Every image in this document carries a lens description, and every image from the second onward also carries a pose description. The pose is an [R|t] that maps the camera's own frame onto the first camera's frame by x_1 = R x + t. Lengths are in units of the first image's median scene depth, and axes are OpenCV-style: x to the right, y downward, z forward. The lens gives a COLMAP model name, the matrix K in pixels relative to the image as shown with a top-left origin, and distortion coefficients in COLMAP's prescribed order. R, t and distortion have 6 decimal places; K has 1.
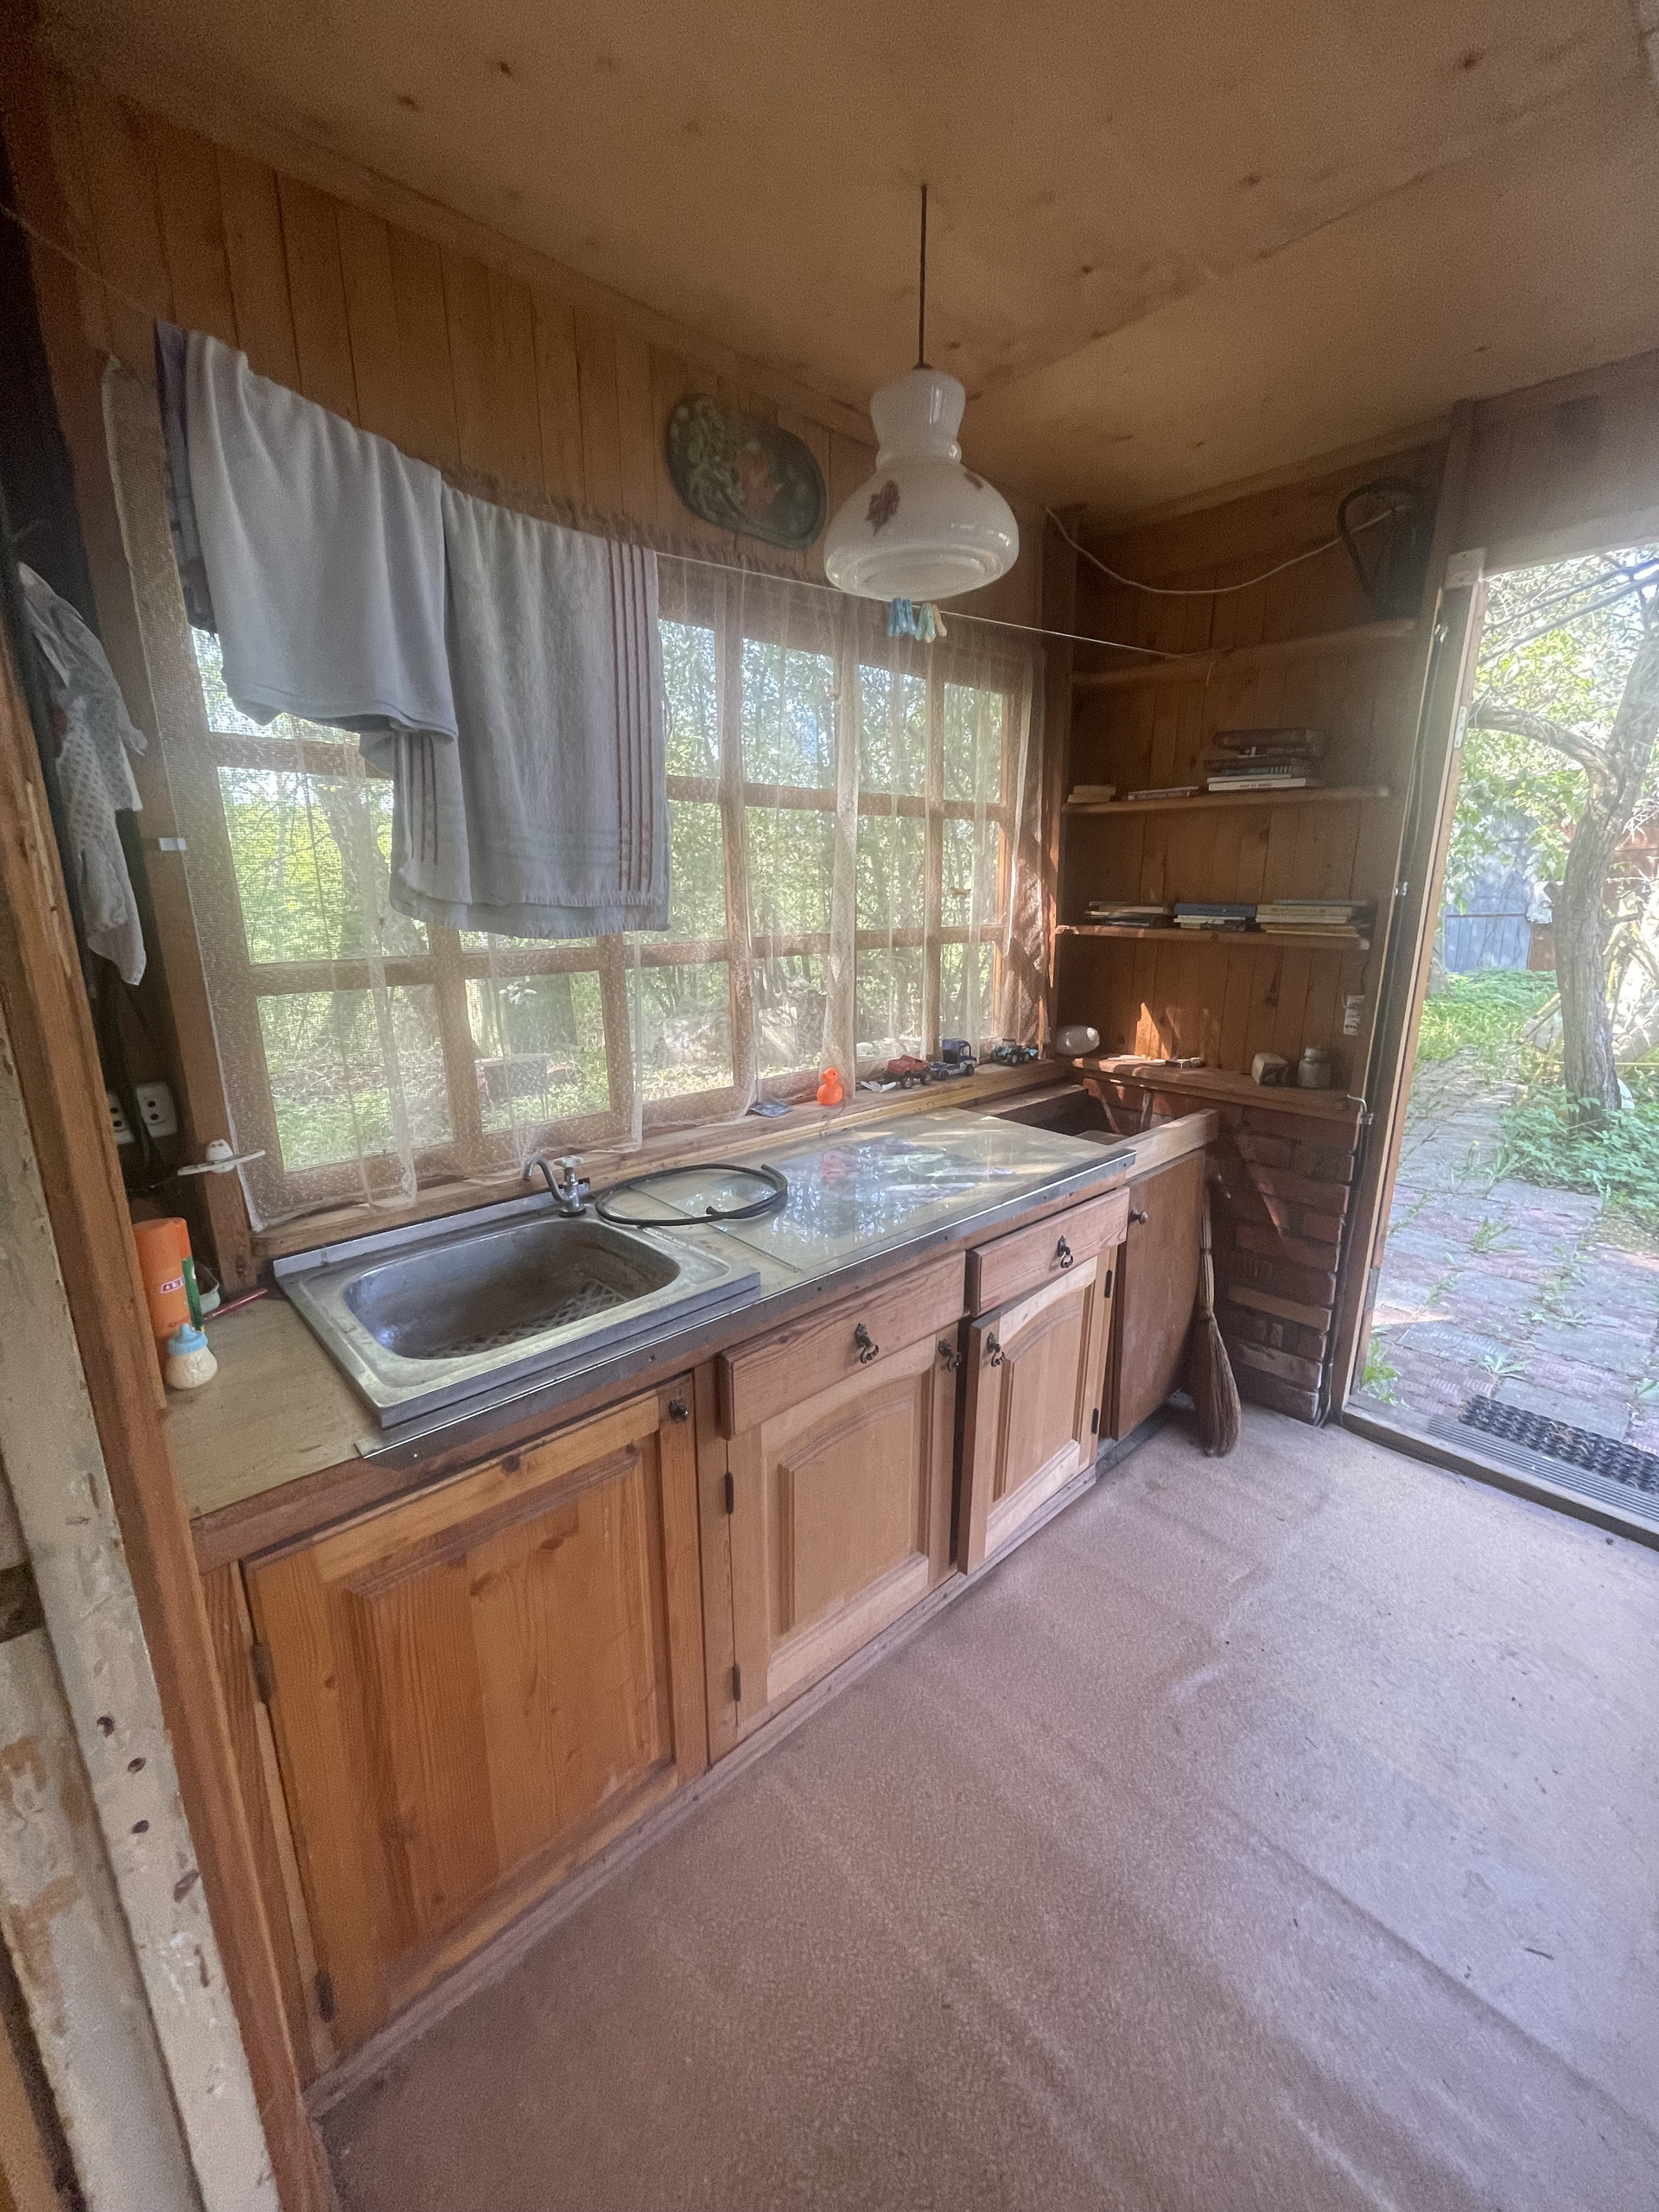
lens RADIAL K [[891.6, 0, 828.1], [0, 891.6, 1101.4], [0, 0, 1]] dist [-0.000754, 0.000249]
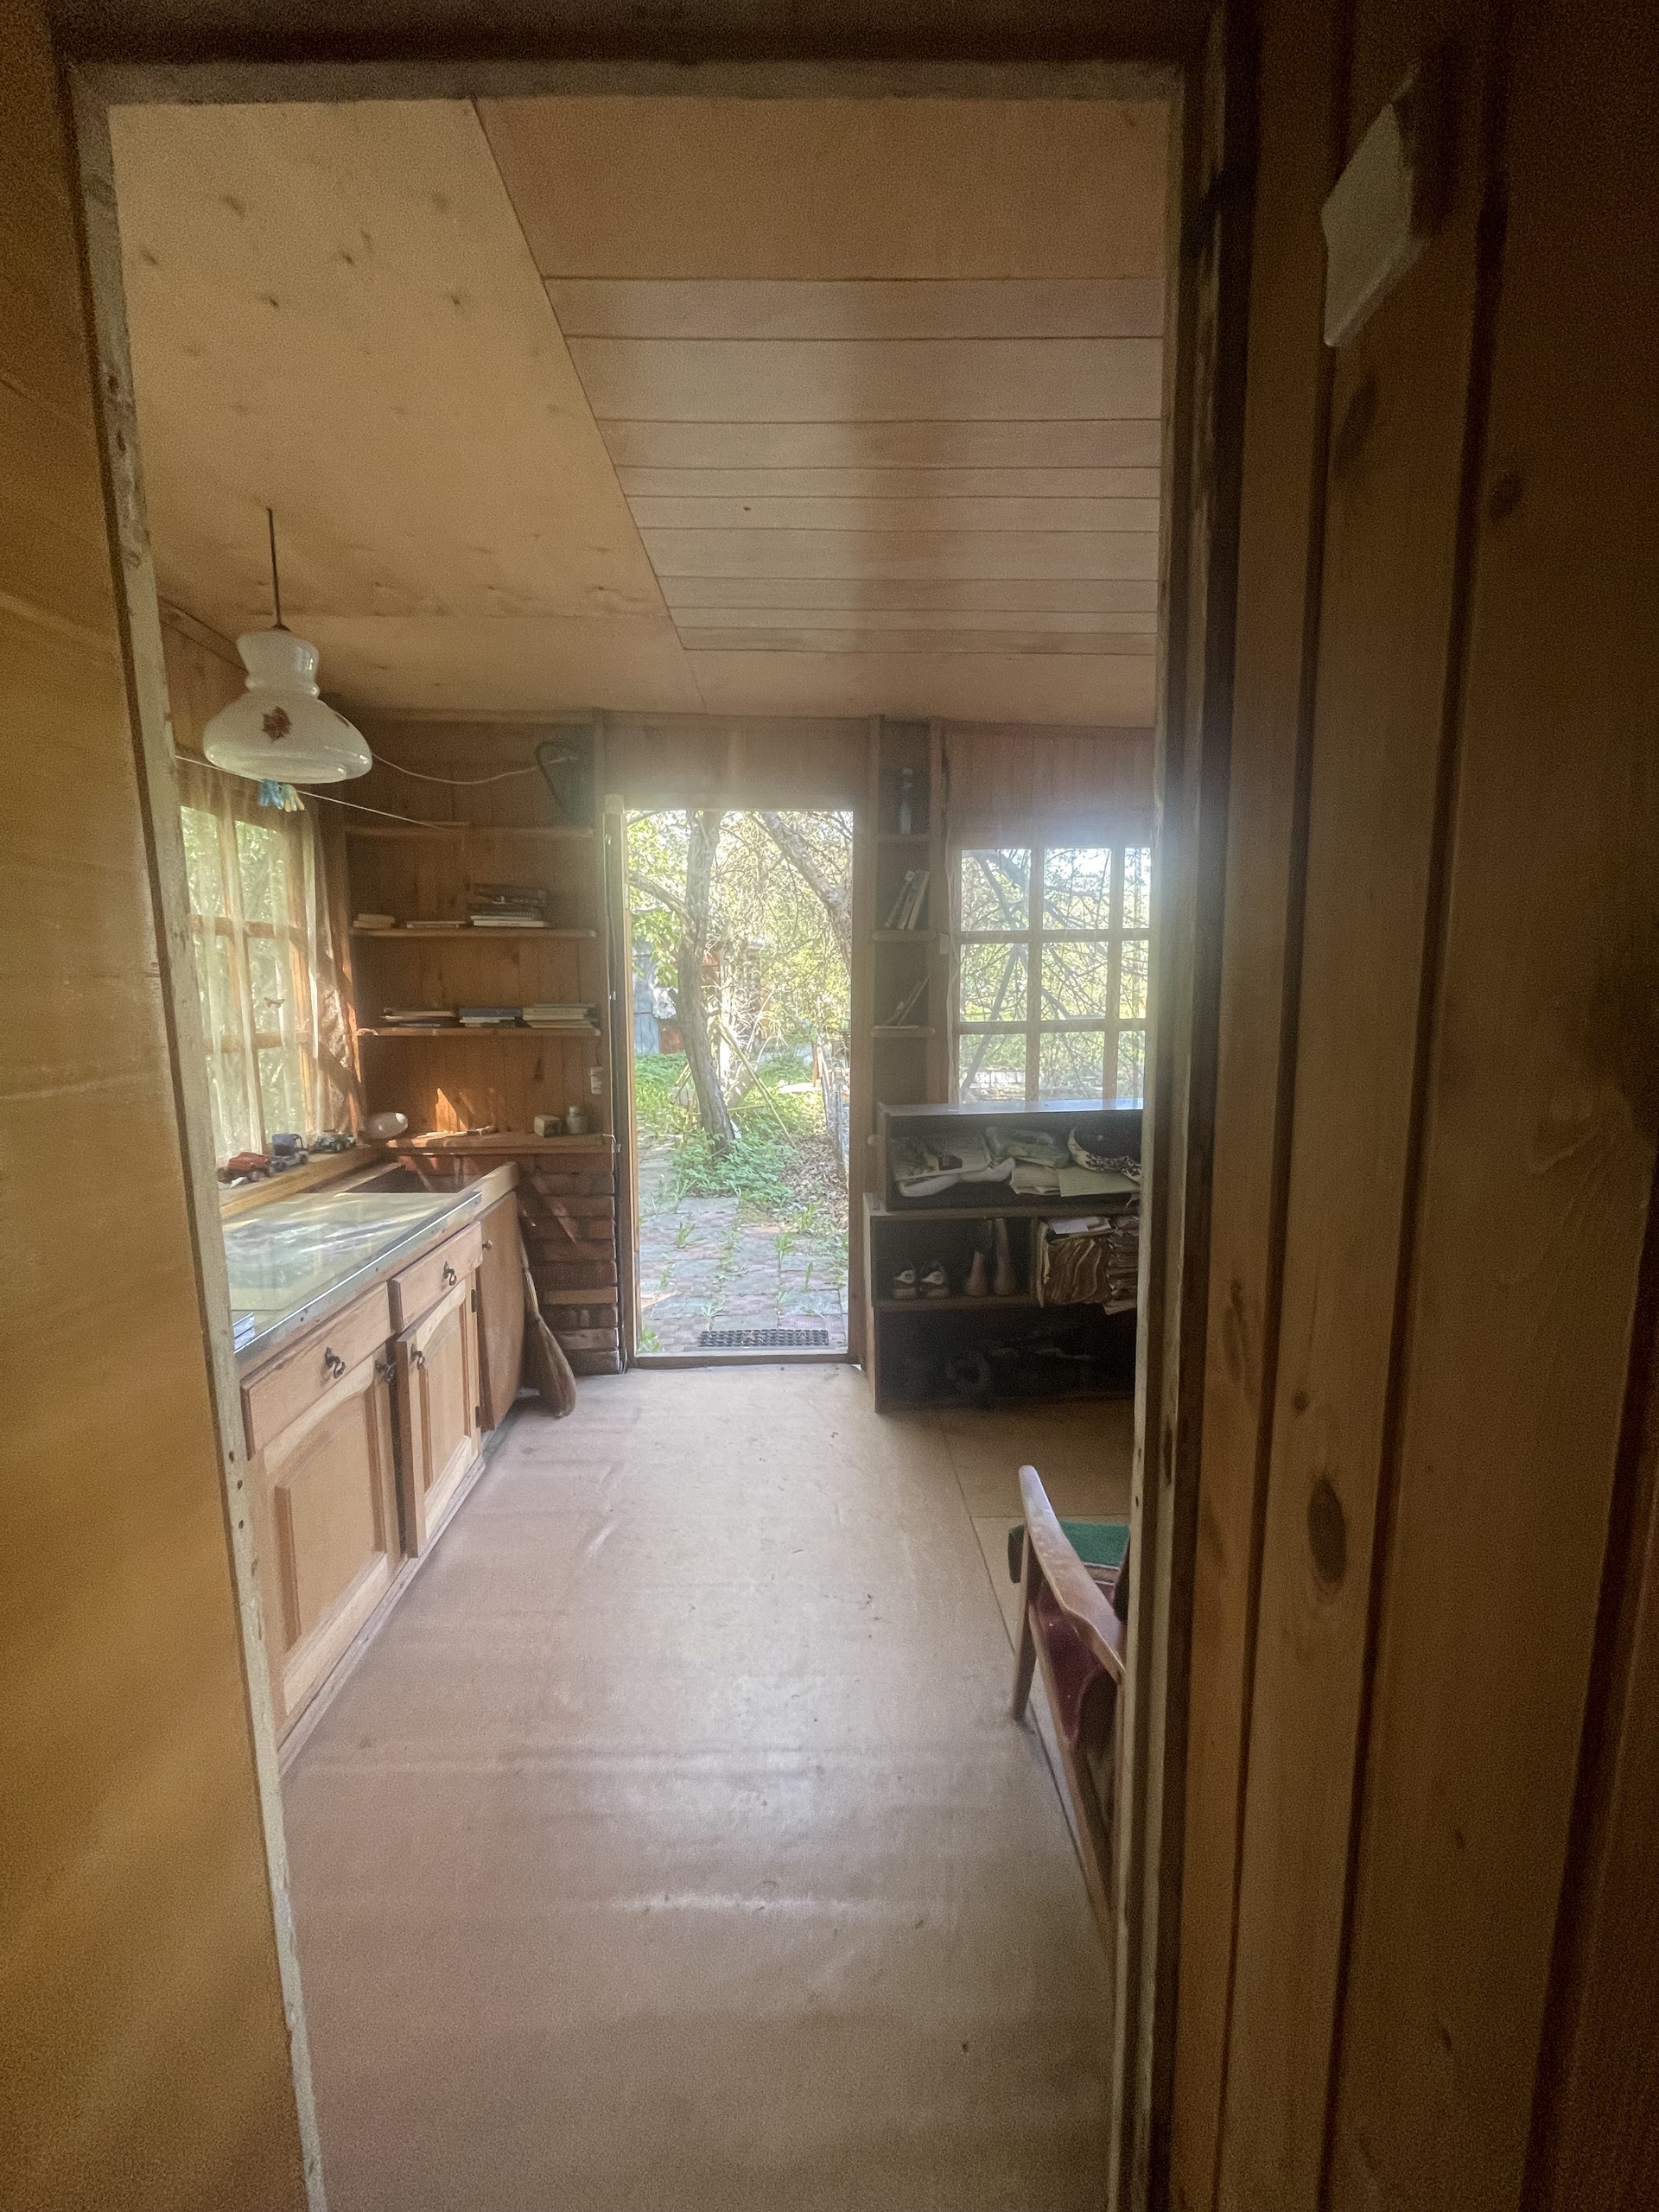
lens RADIAL K [[881.7, 0, 823.6], [0, 881.7, 1103.2], [0, 0, 1]] dist [-0.022775, -0.000037]
pose [[0.659906, -0.098565, 0.744855, -0.221014], [0.180815, 0.983056, -0.030108, 0.046157], [-0.729267, 0.154549, 0.666547, -0.207341]]
